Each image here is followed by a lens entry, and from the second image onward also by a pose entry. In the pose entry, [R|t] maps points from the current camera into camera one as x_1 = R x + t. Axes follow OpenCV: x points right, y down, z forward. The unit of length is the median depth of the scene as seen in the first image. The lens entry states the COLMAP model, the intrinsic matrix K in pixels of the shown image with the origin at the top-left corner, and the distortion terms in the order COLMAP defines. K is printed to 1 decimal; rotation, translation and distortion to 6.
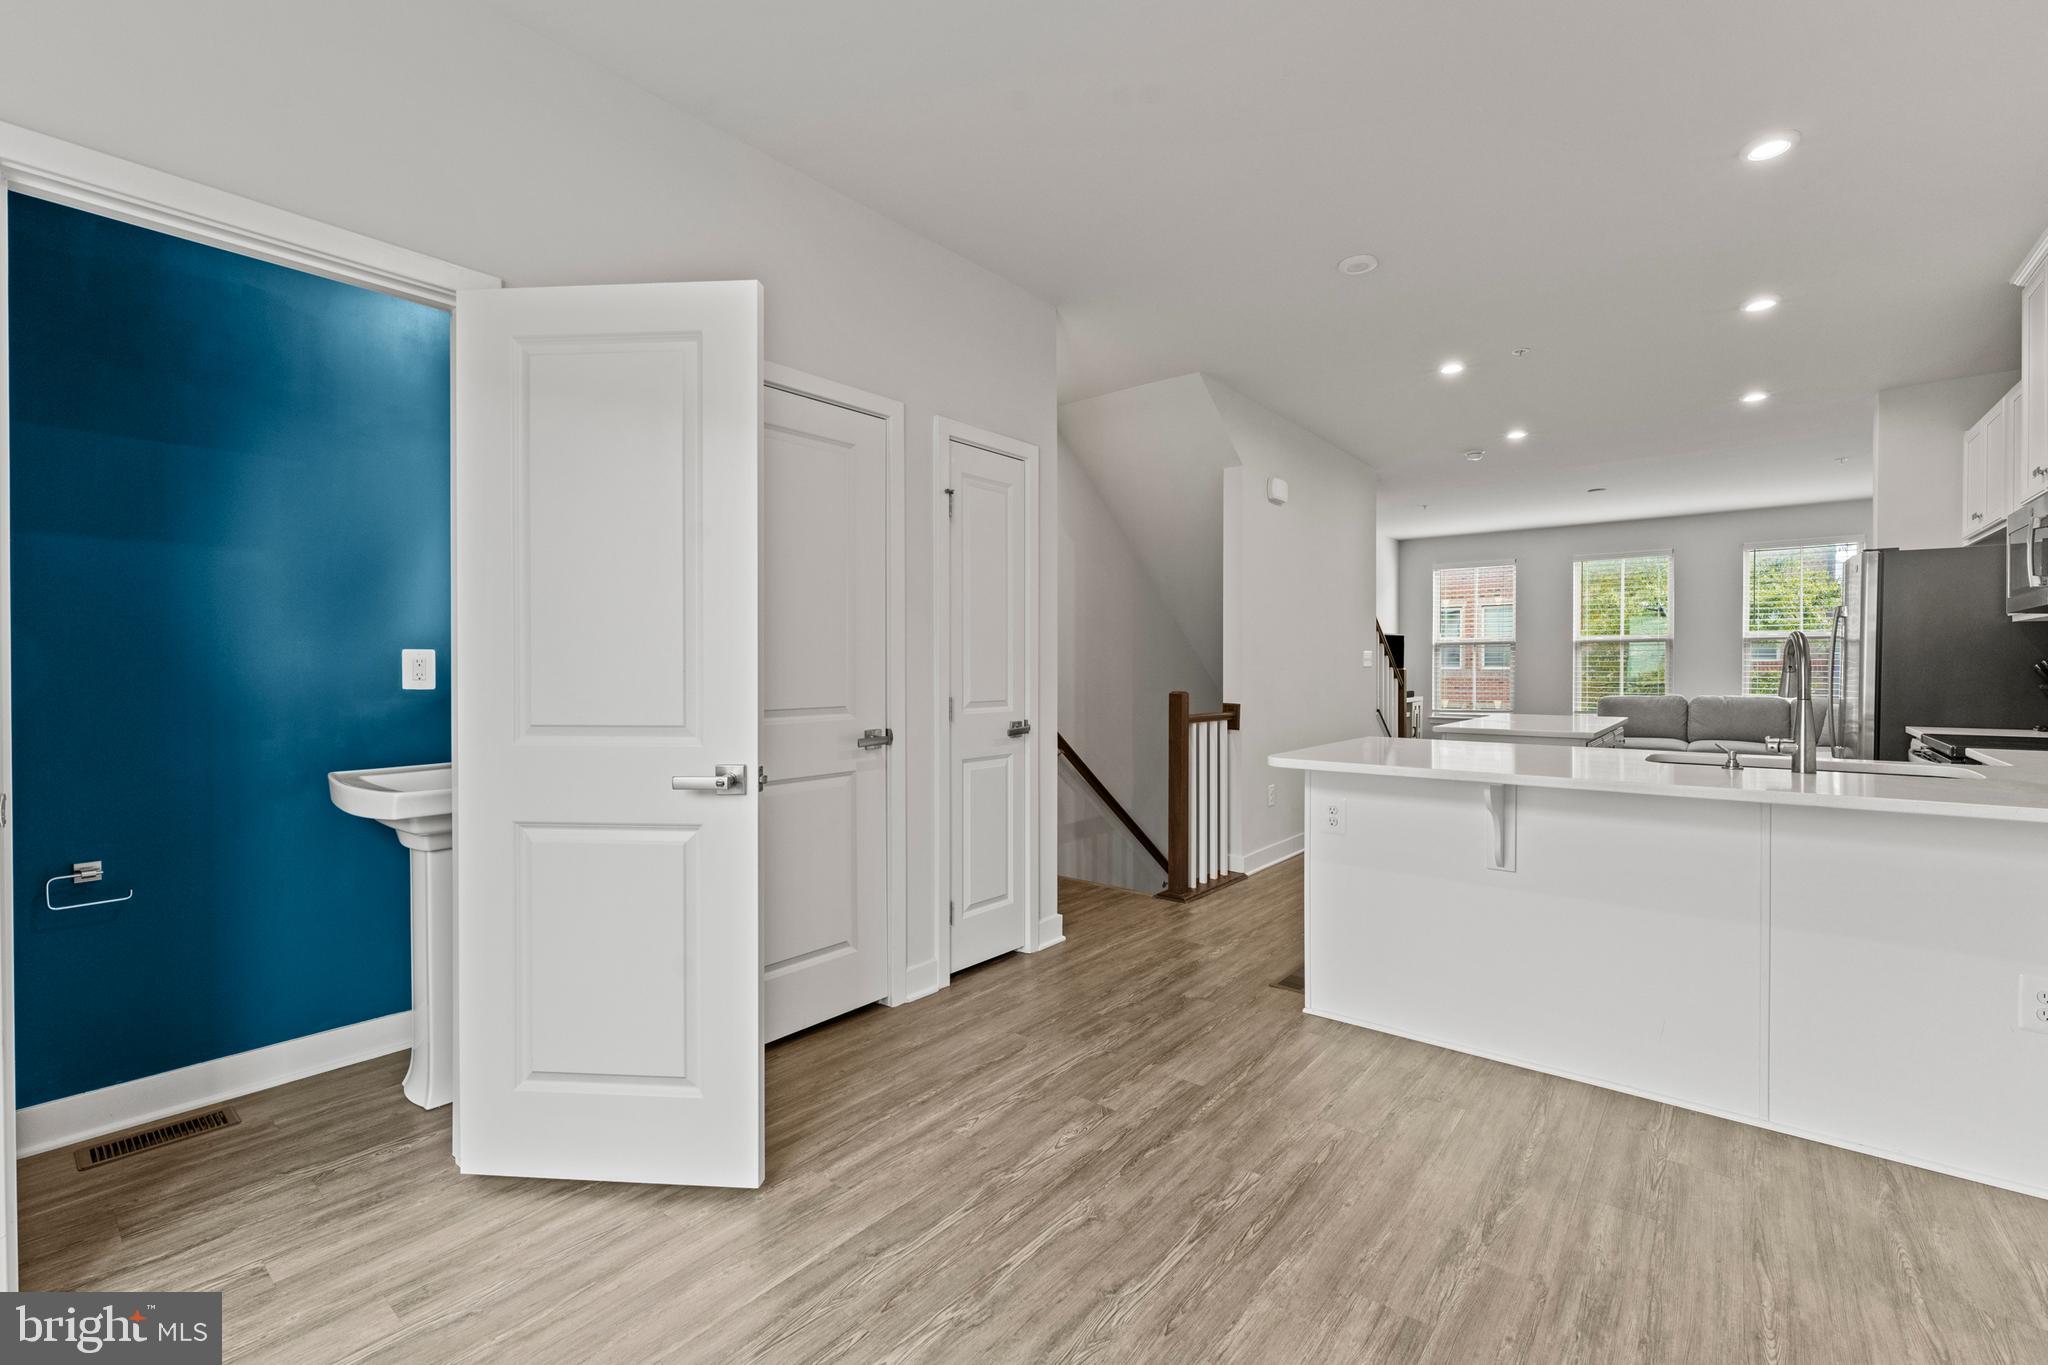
lens RADIAL K [[868.5, 0, 1023.7], [0, 868.5, 677.1], [0, 0, 1]] dist [-0.001126, -0.000189]
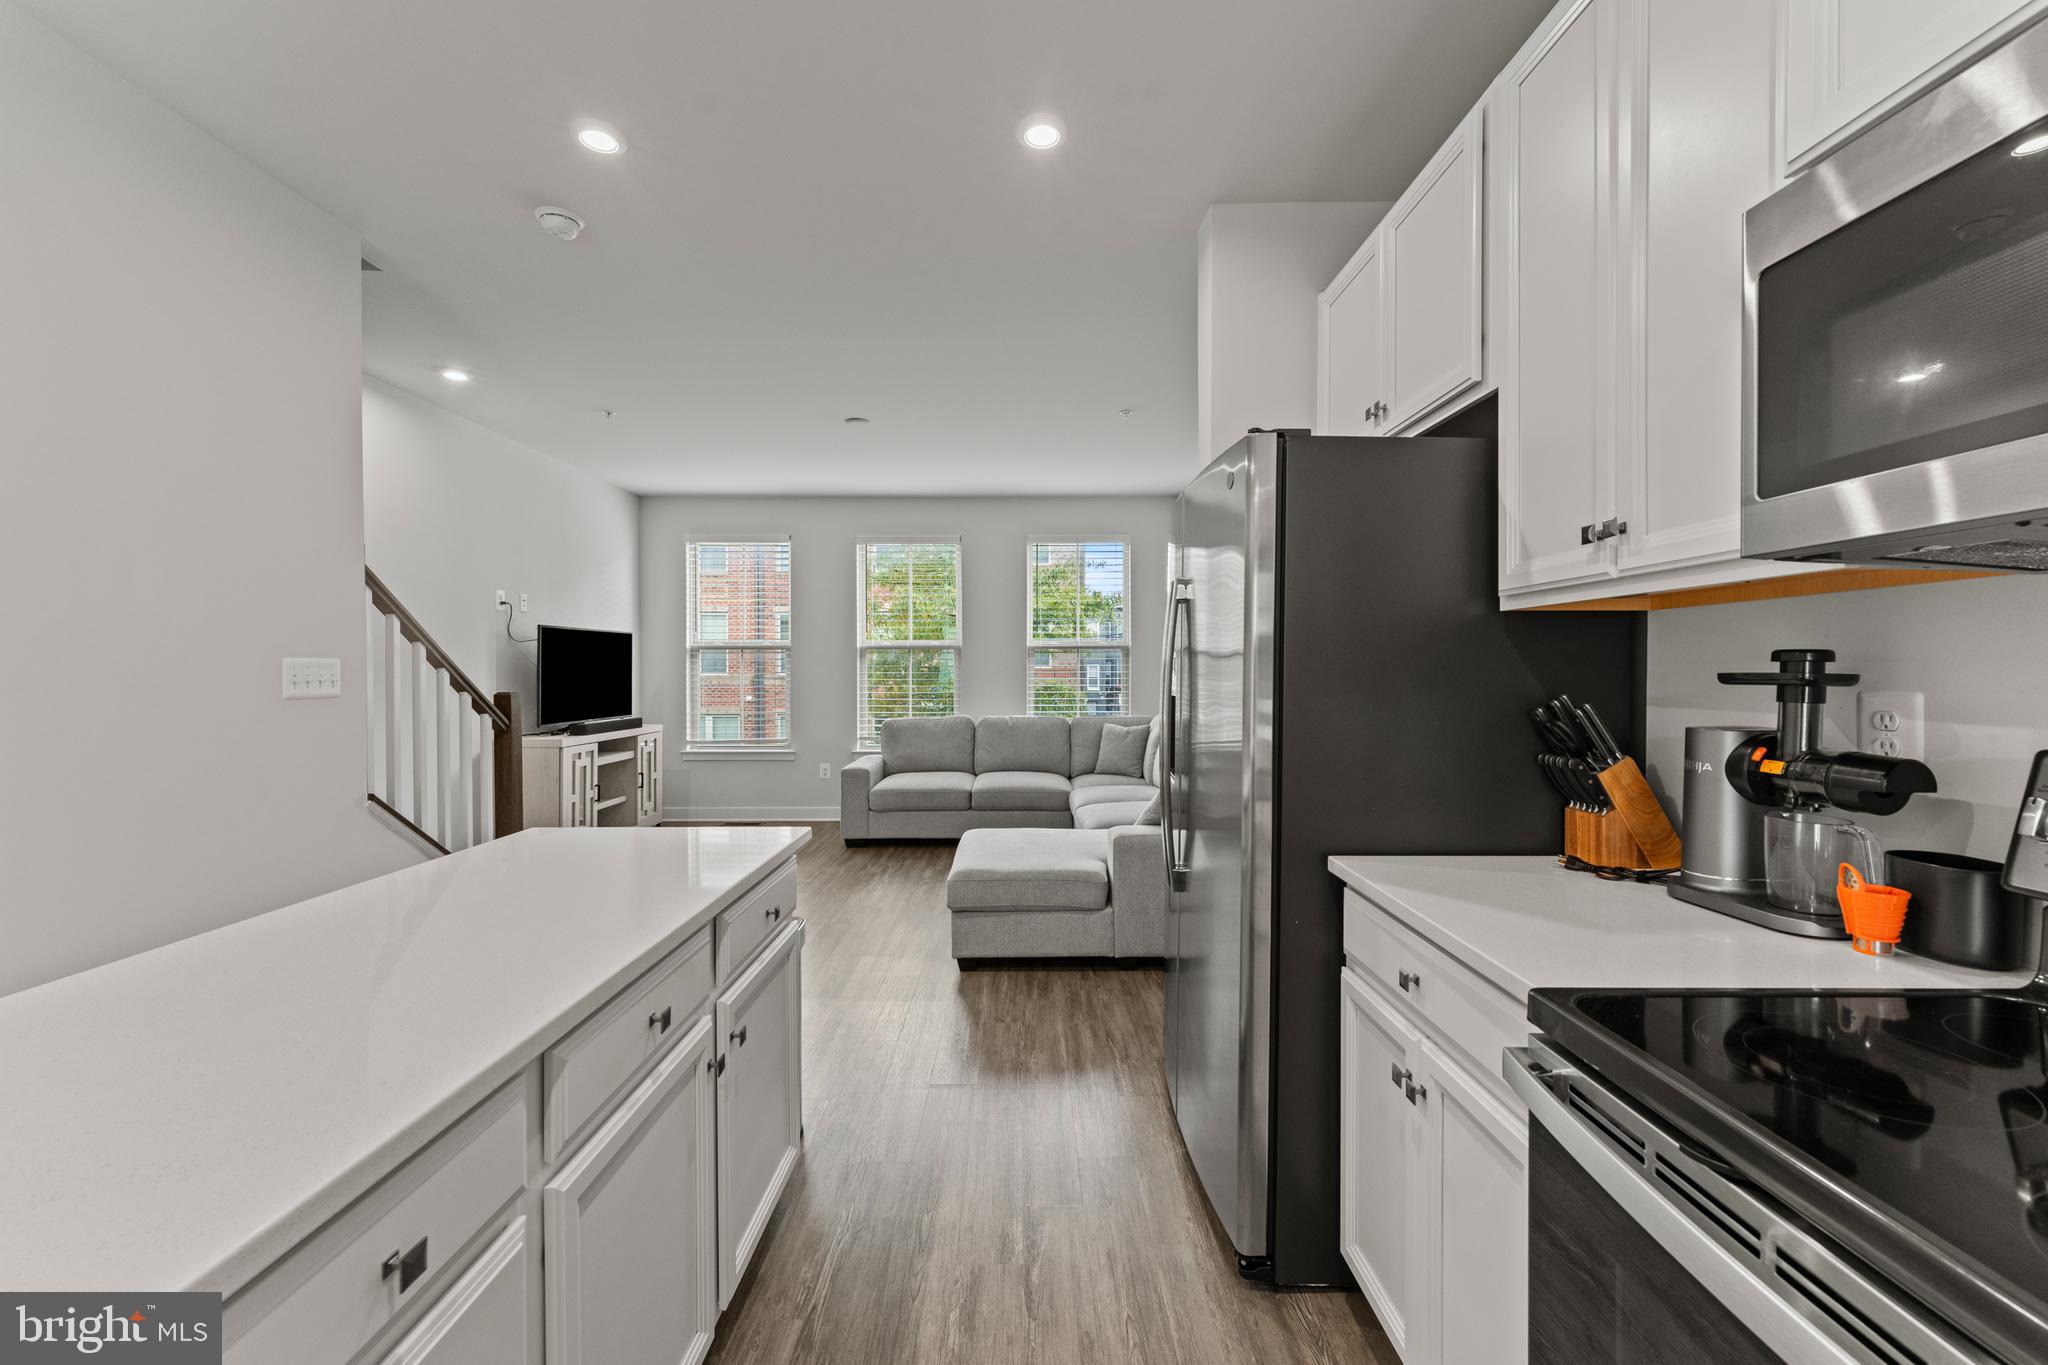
lens RADIAL K [[817.9, 0, 1023.0], [0, 817.9, 676.9], [0, 0, 1]] dist [0.000686, 0.000060]
pose [[0.773829, -0.003774, 0.633383, 0.302587], [0.005525, 0.999984, -0.000792, -0.013913], [-0.633370, 0.004113, 0.773838, 0.364031]]
